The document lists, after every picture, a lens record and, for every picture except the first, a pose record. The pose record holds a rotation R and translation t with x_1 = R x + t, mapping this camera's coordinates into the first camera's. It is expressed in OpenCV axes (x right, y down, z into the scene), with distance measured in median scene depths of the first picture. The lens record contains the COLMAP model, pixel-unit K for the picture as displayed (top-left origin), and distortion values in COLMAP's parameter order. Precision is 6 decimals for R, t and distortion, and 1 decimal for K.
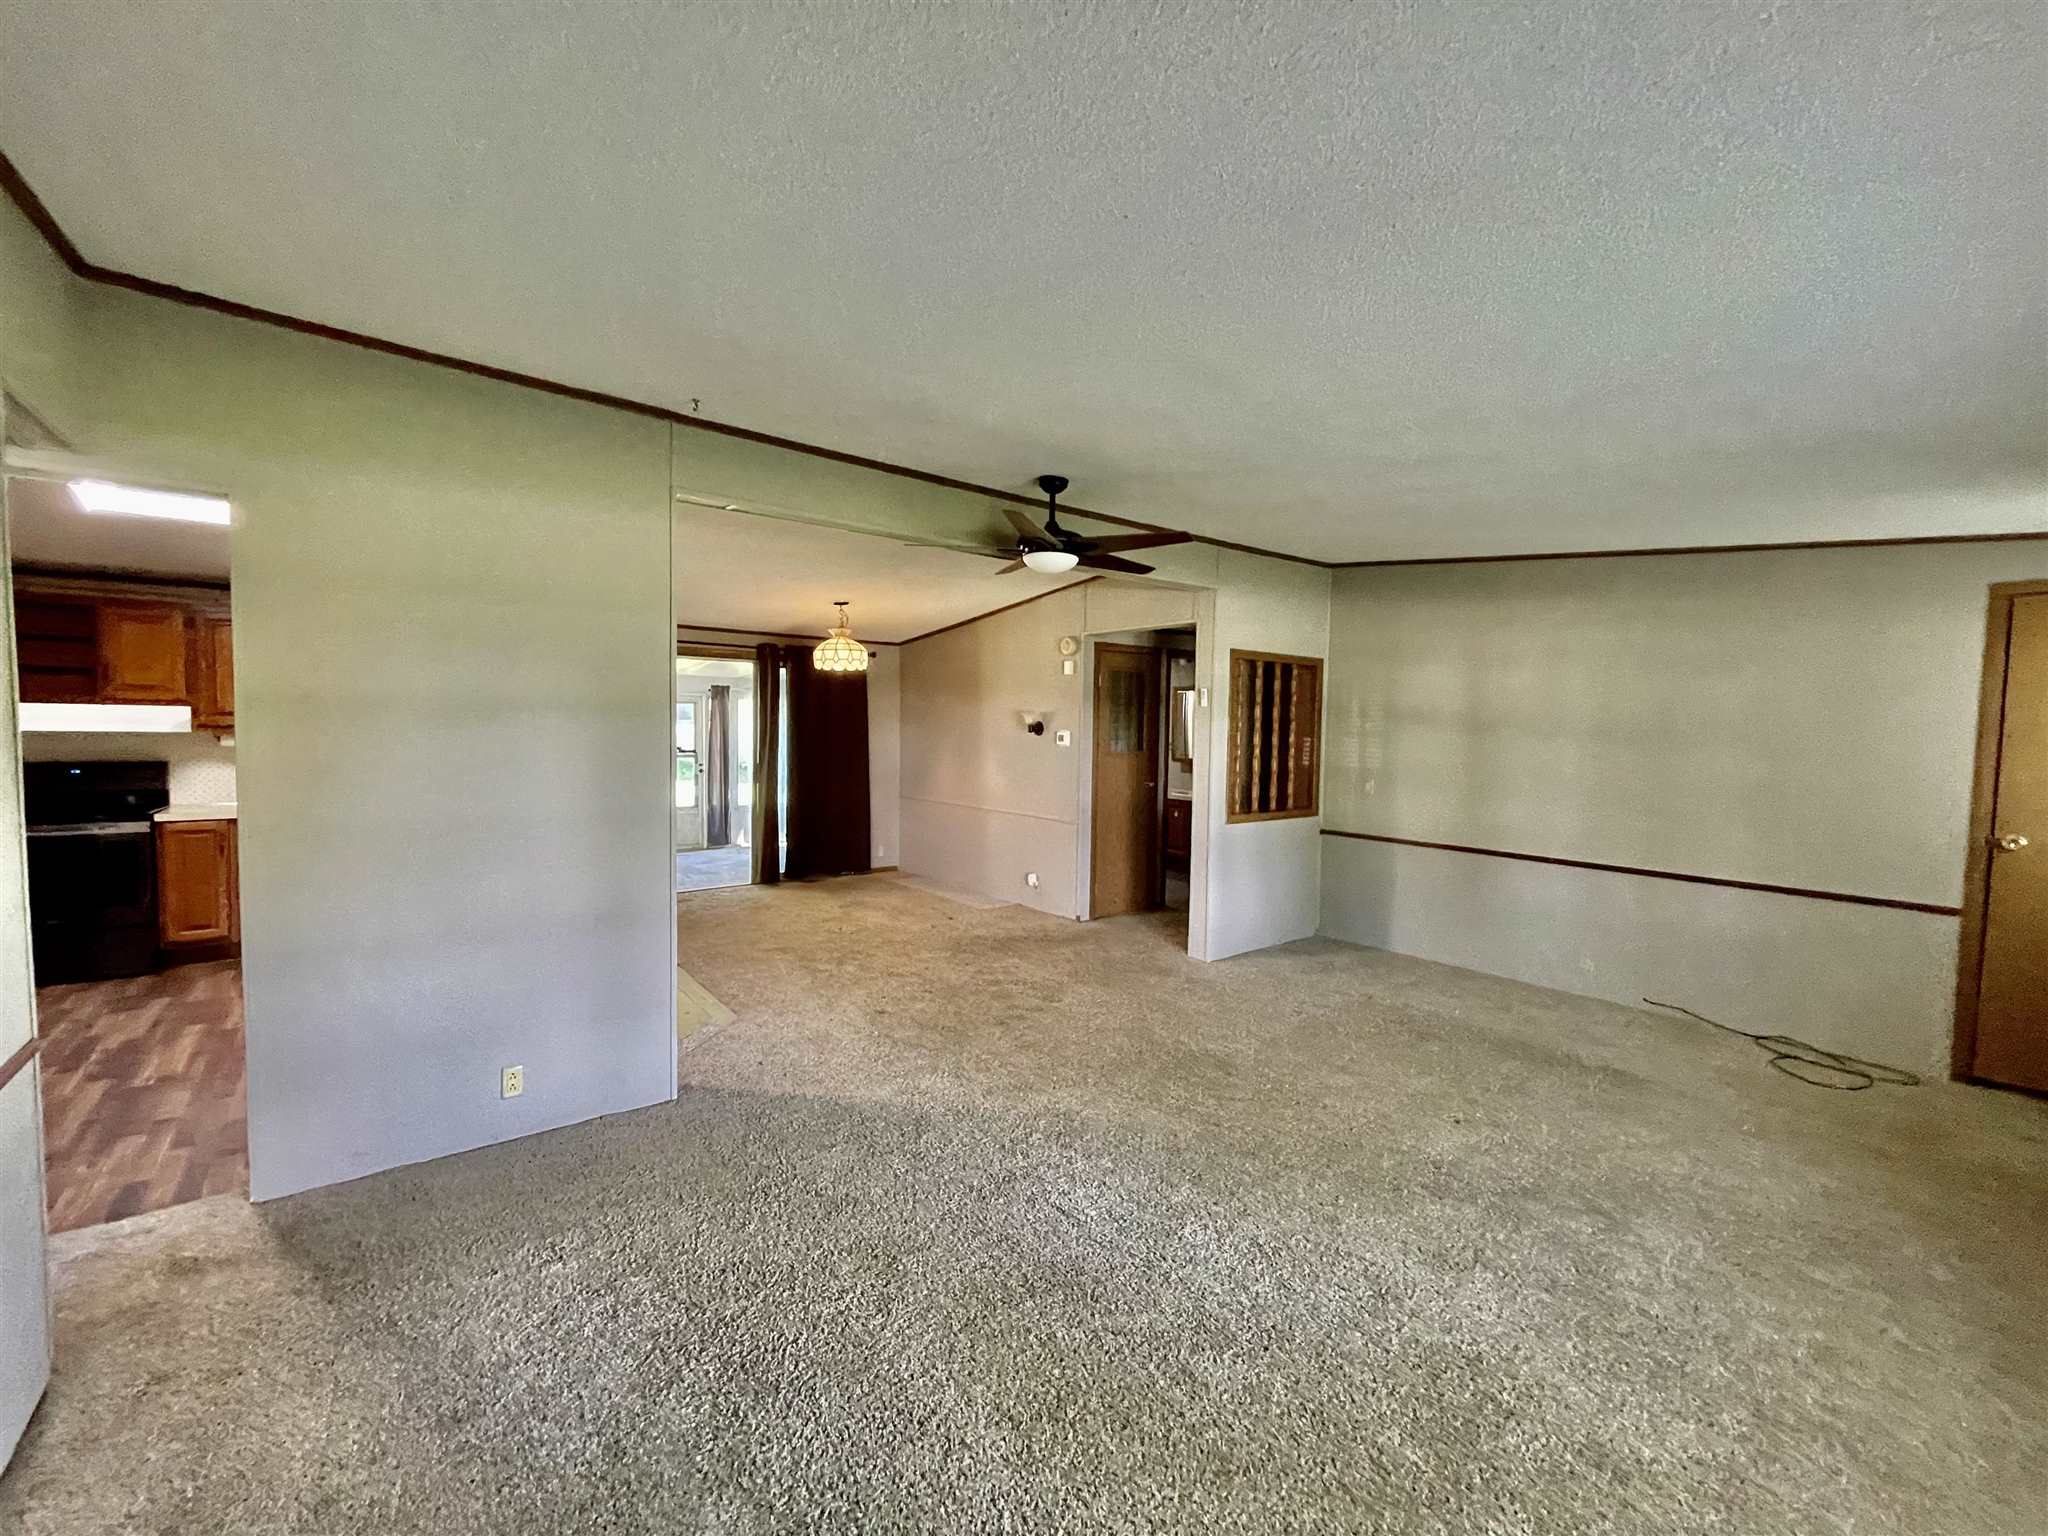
lens RADIAL K [[826.9, 0, 1009.2], [0, 826.9, 770.4], [0, 0, 1]] dist [0.002043, -0.000928]
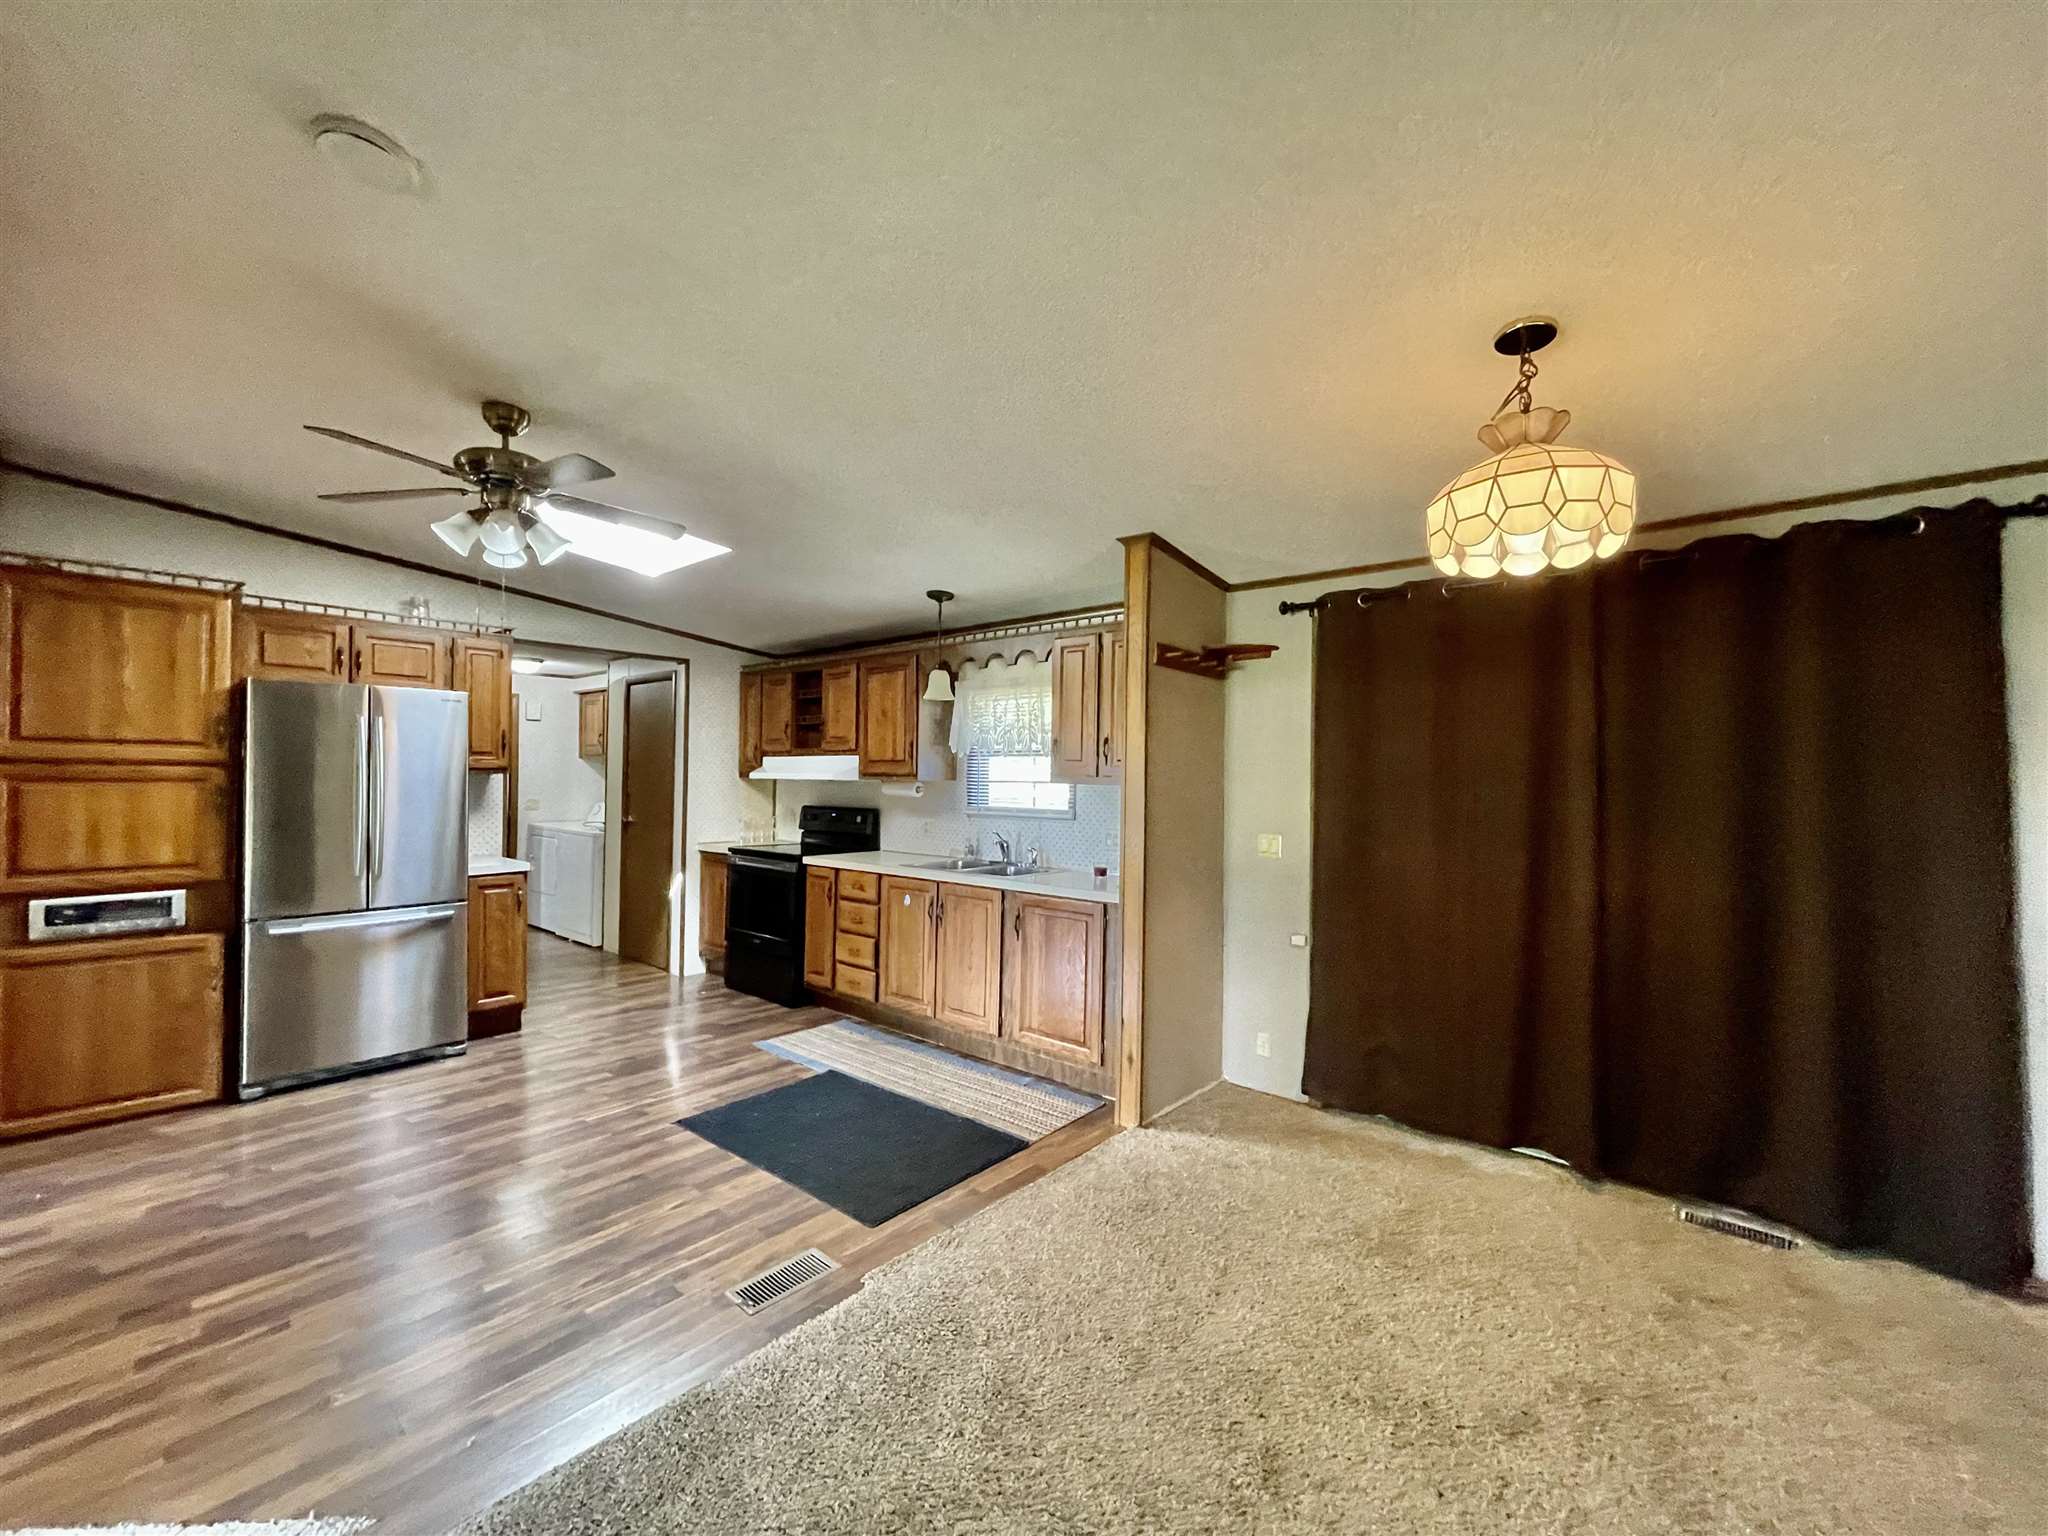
lens RADIAL K [[826.9, 0, 1009.9], [0, 826.9, 768.2], [0, 0, 1]] dist [0.002043, -0.000928]
pose [[0.196095, -0.027464, -0.980200, 0.059184], [-0.060463, 0.997367, -0.040041, -0.031999], [0.978719, 0.067118, 0.193918, 0.991722]]
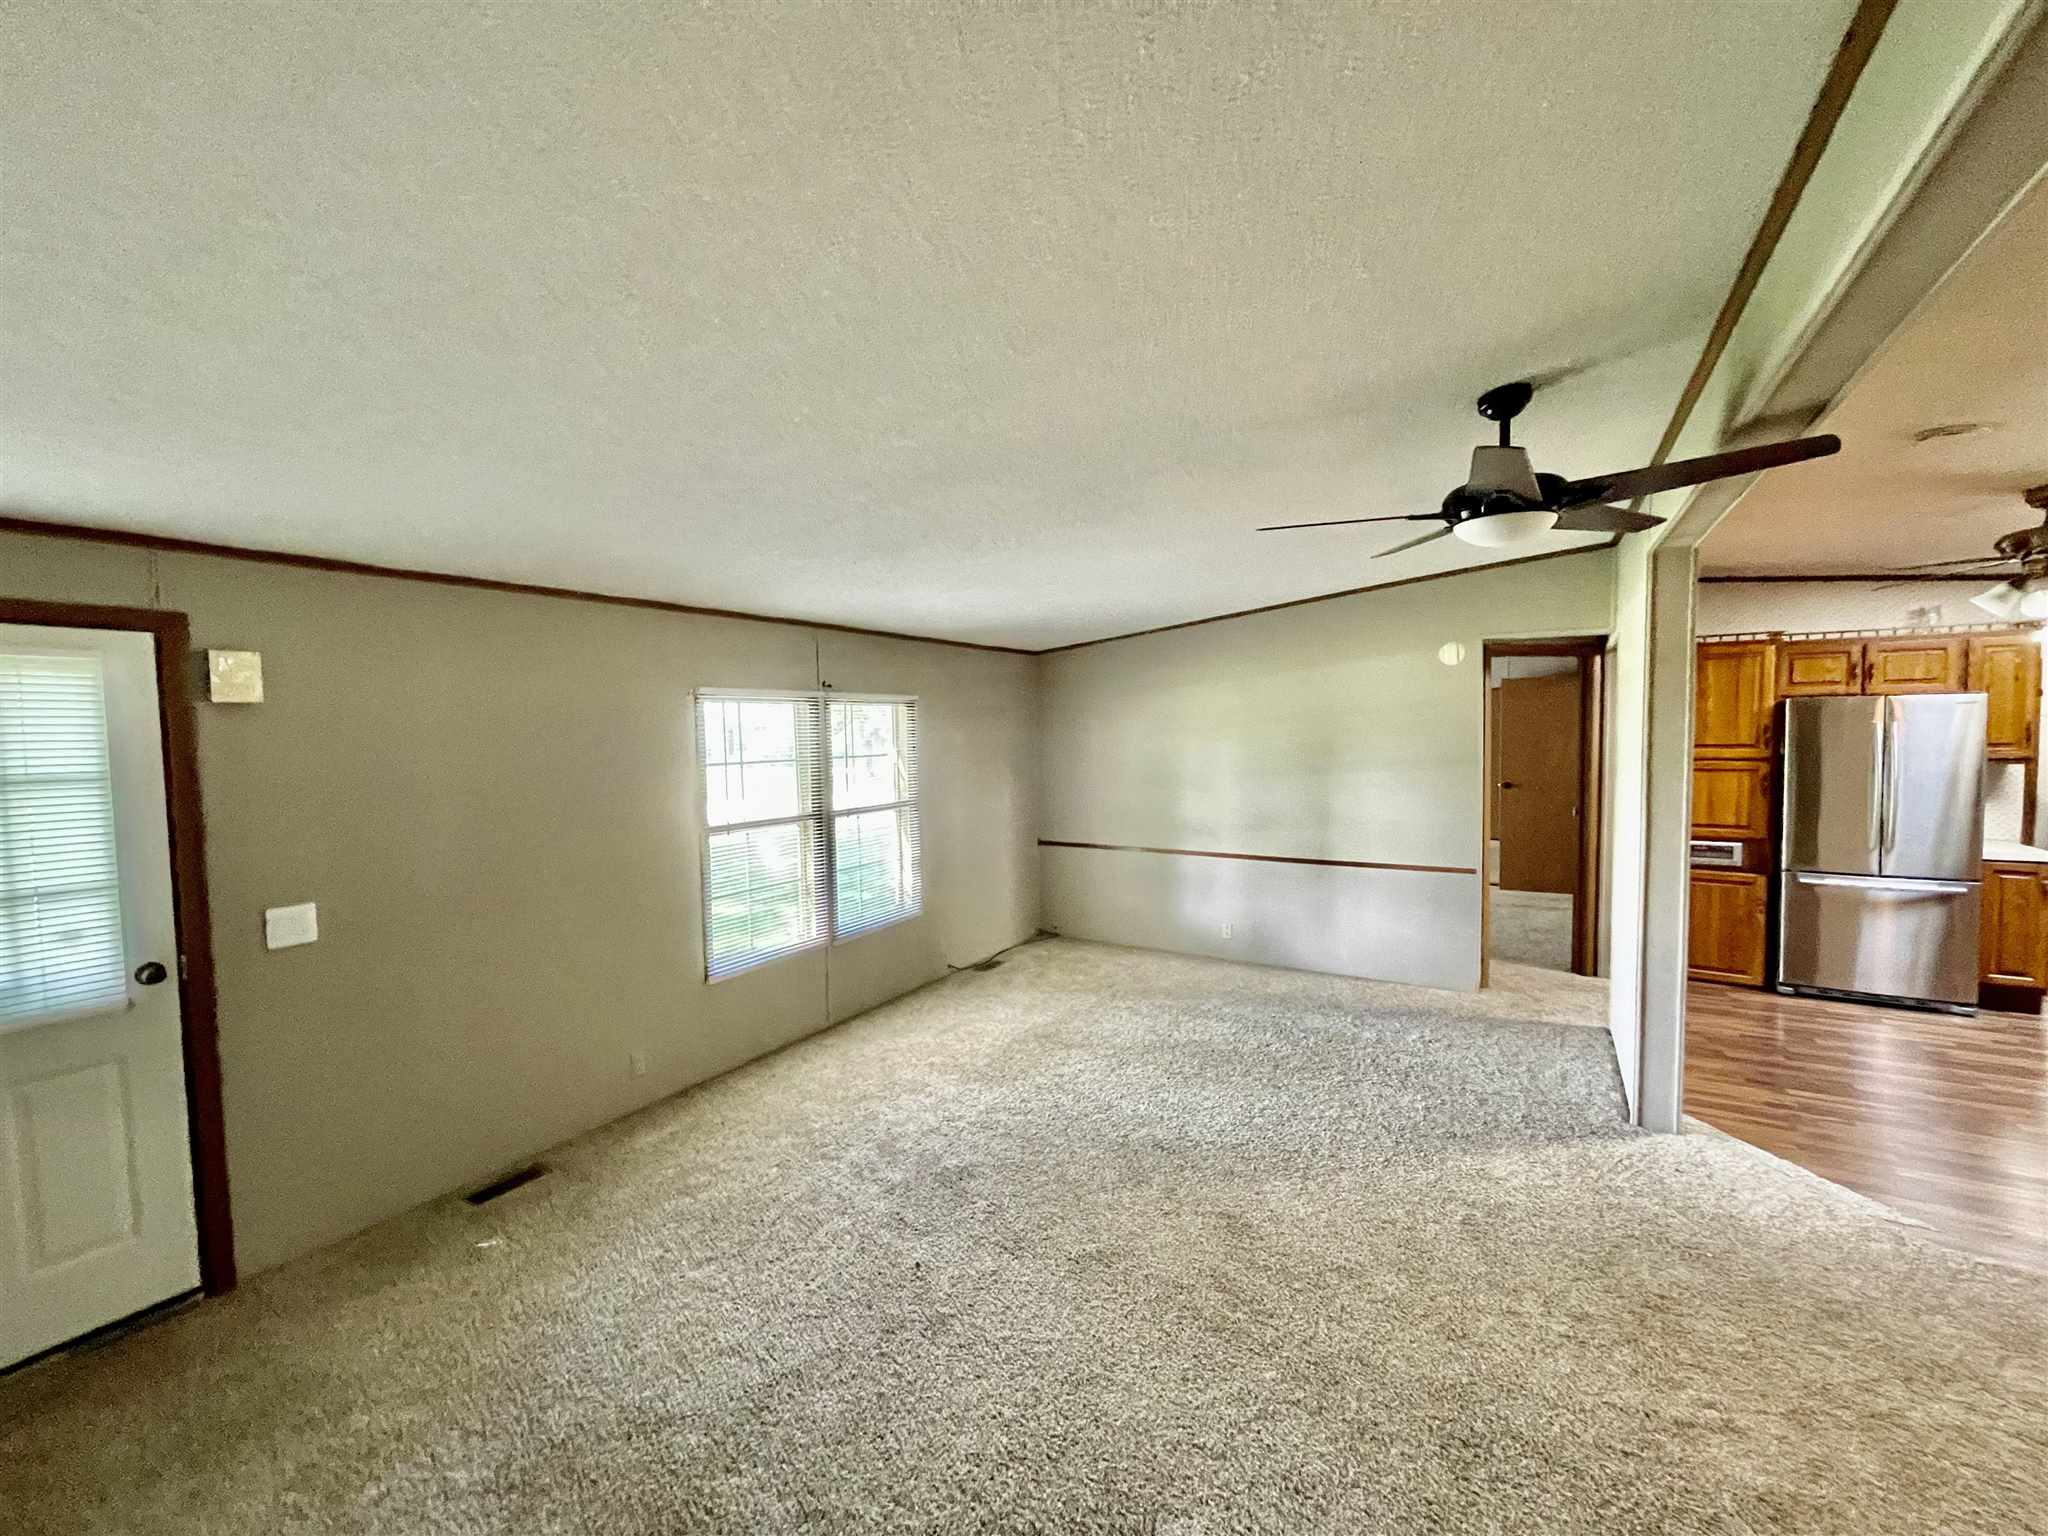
lens RADIAL K [[826.9, 0, 1014.7], [0, 826.9, 772.7], [0, 0, 1]] dist [0.002043, -0.000928]
pose [[-0.939290, 0.018256, -0.342638, 0.457705], [-0.018359, 0.994479, 0.103317, -0.095513], [0.342633, 0.103335, -0.933769, 1.108158]]
